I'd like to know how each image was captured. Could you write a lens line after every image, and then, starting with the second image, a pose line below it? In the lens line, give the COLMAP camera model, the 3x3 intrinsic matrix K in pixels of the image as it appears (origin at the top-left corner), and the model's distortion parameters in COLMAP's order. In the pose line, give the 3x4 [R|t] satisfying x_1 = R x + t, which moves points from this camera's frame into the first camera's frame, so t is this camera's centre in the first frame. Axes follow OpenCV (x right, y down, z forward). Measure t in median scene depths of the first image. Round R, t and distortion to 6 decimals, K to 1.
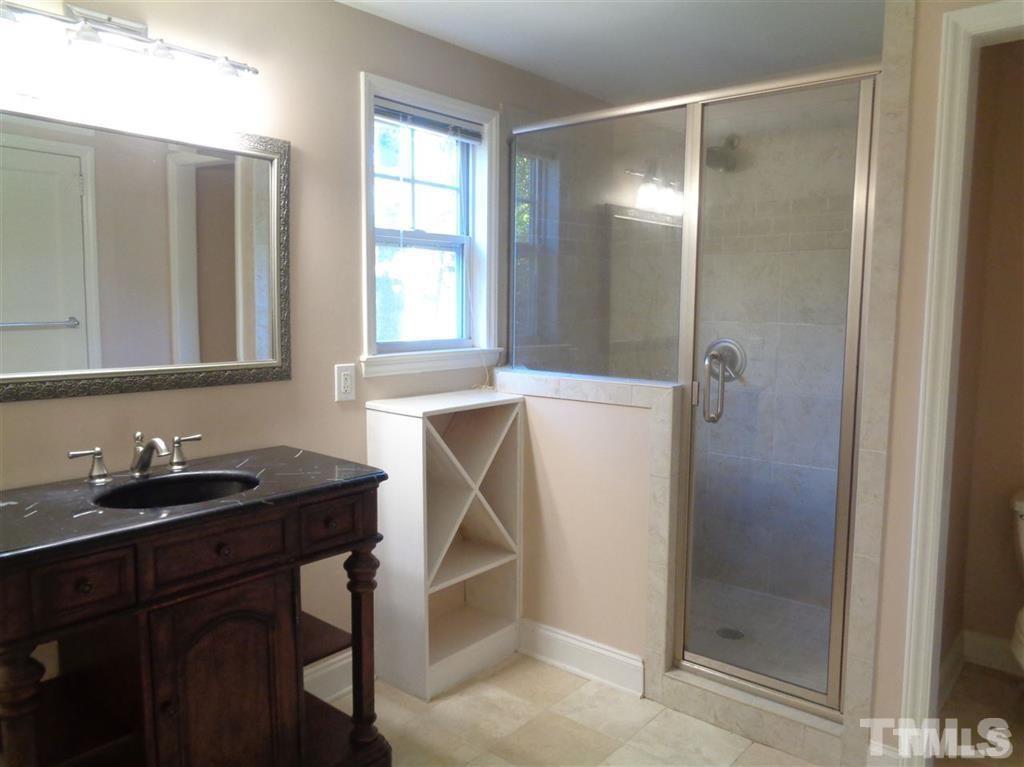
lens RADIAL K [[769.7, 0, 514.9], [0, 769.7, 383.0], [0, 0, 1]] dist [0.002128, -0.002543]
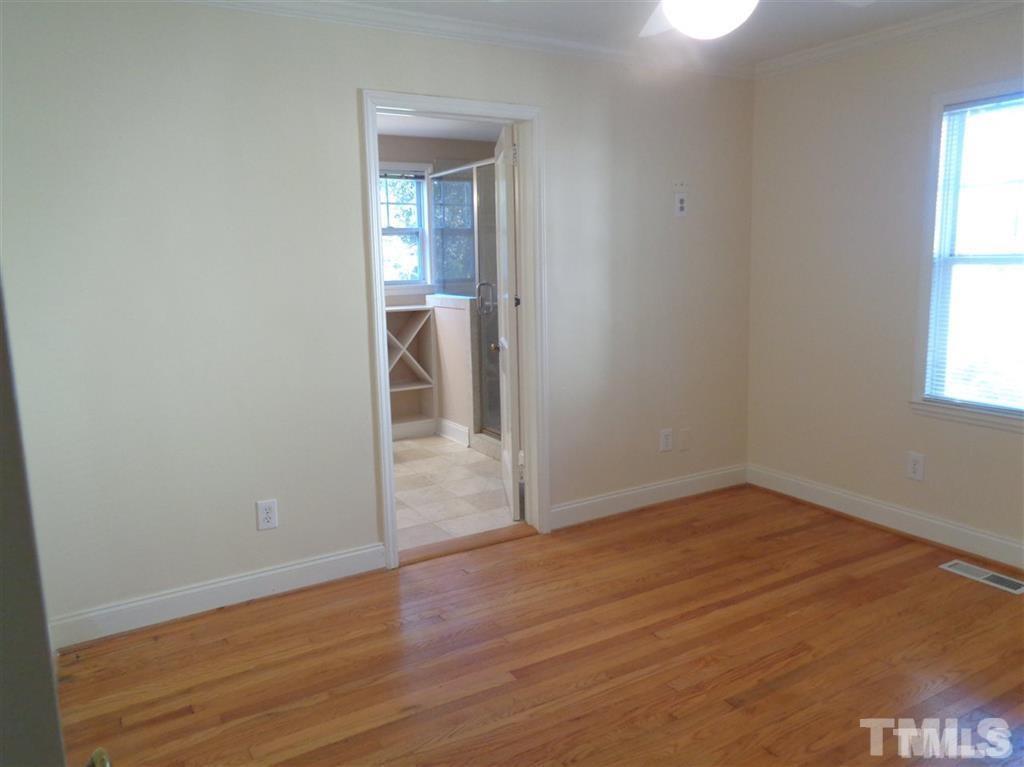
lens RADIAL K [[769.7, 0, 514.9], [0, 769.7, 383.0], [0, 0, 1]] dist [0.002128, -0.002543]
pose [[0.937873, 0.033607, -0.345346, 0.920266], [-0.014037, 0.998158, 0.059016, 0.095163], [0.346694, -0.050502, 0.936618, -0.849984]]
